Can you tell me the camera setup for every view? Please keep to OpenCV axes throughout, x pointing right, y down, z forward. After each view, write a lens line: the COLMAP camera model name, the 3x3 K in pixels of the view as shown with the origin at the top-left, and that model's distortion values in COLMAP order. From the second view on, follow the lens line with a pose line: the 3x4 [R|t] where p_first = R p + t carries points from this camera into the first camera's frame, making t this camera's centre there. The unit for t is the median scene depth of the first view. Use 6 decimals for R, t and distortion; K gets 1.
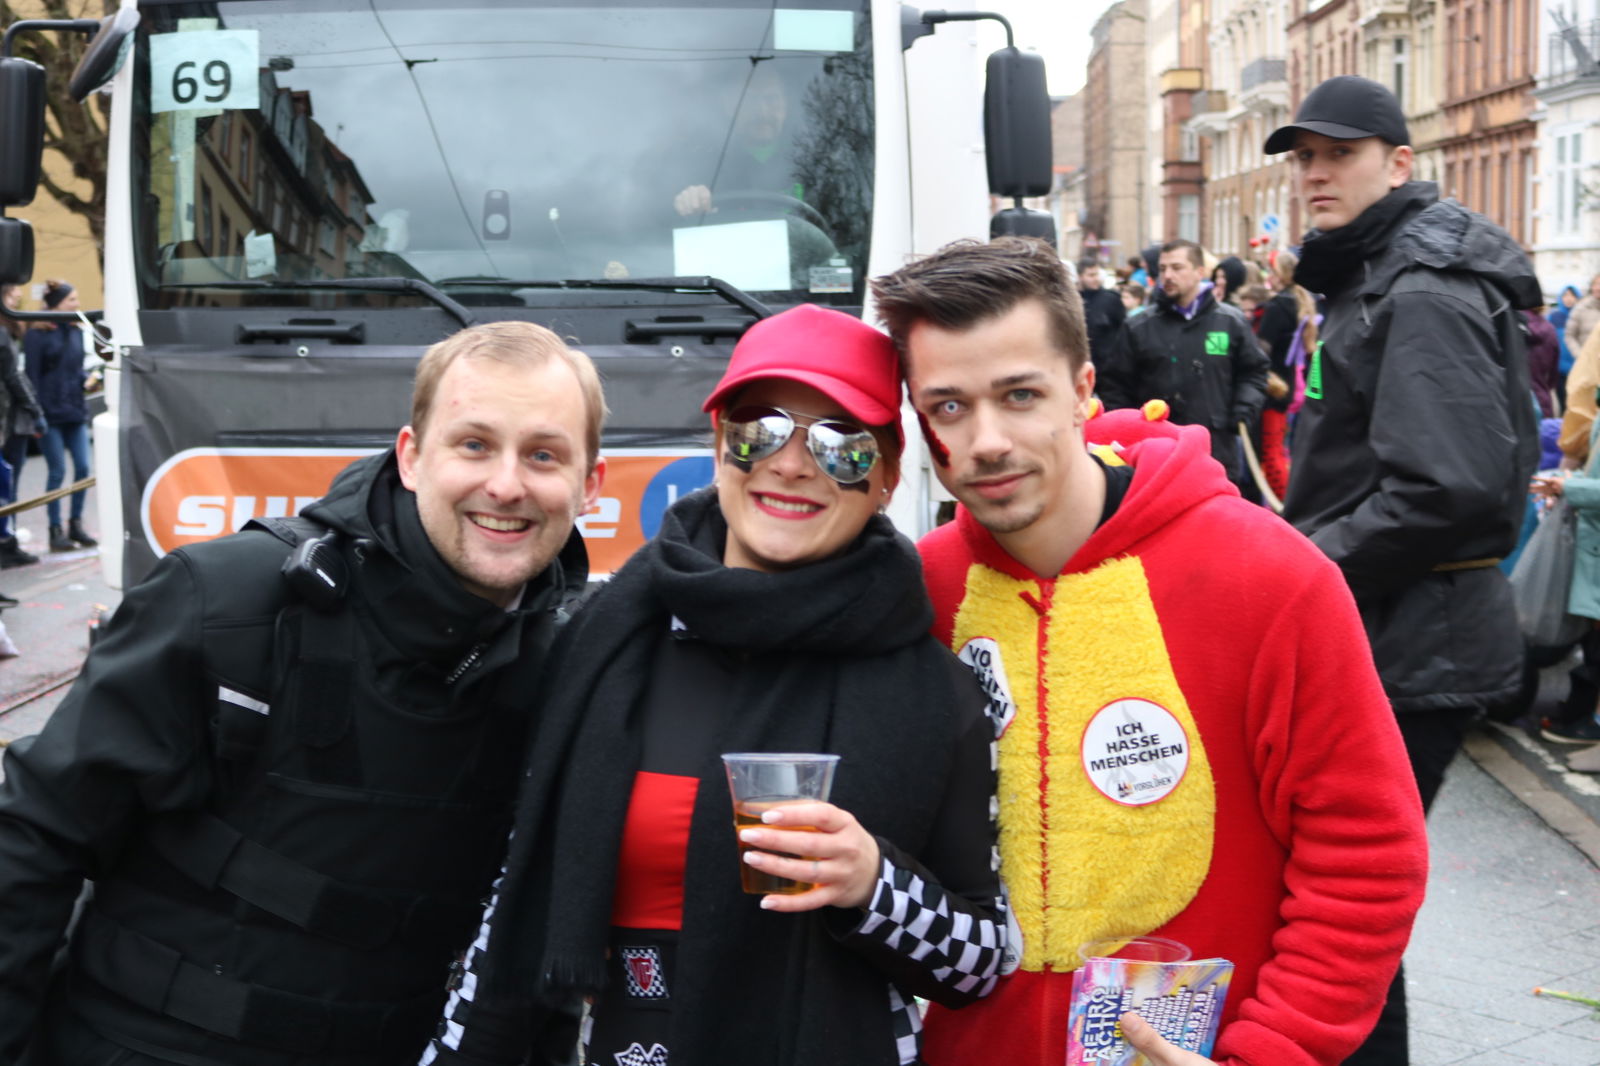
lens RADIAL K [[2774.2, 0, 799.3], [0, 2774.2, 532.9], [0, 0, 1]] dist [-0.133051, 0.000000]
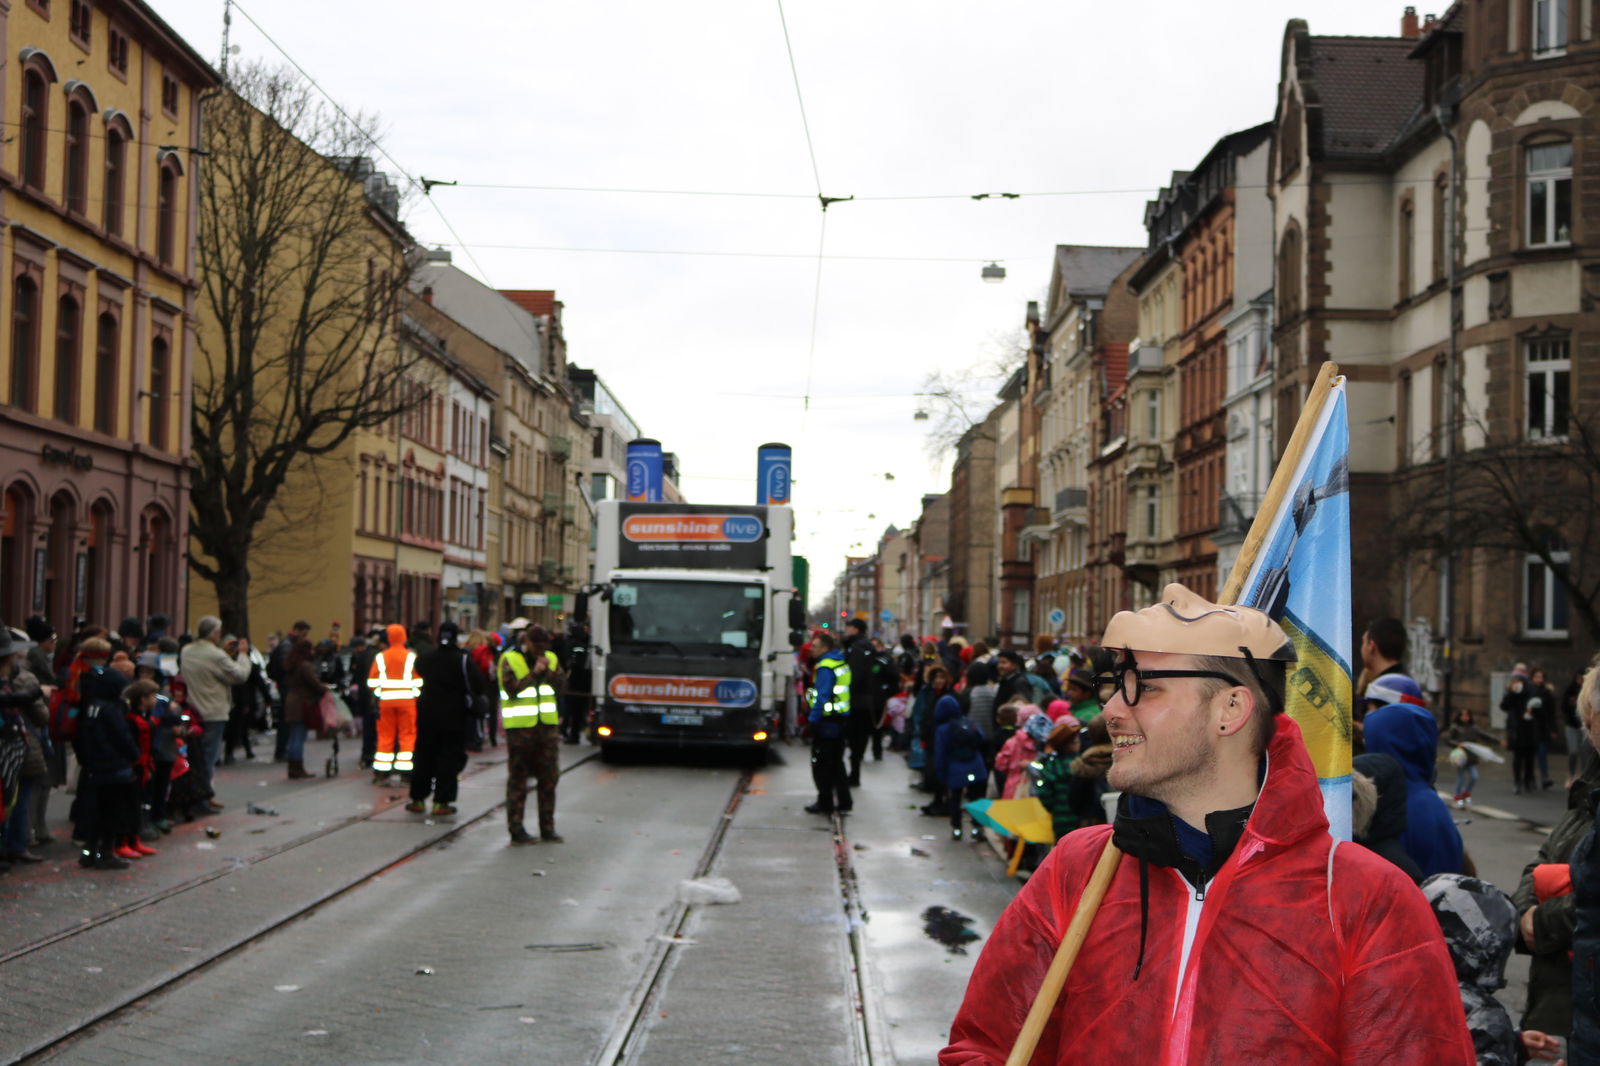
lens RADIAL K [[2578.0, 0, 799.9], [0, 2578.0, 532.5], [0, 0, 1]] dist [0.026555, 0.000000]
pose [[0.998549, 0.037978, 0.038175, -0.004374], [-0.032453, 0.990155, -0.136163, 0.015864], [-0.042970, 0.134727, 0.989951, -0.170295]]
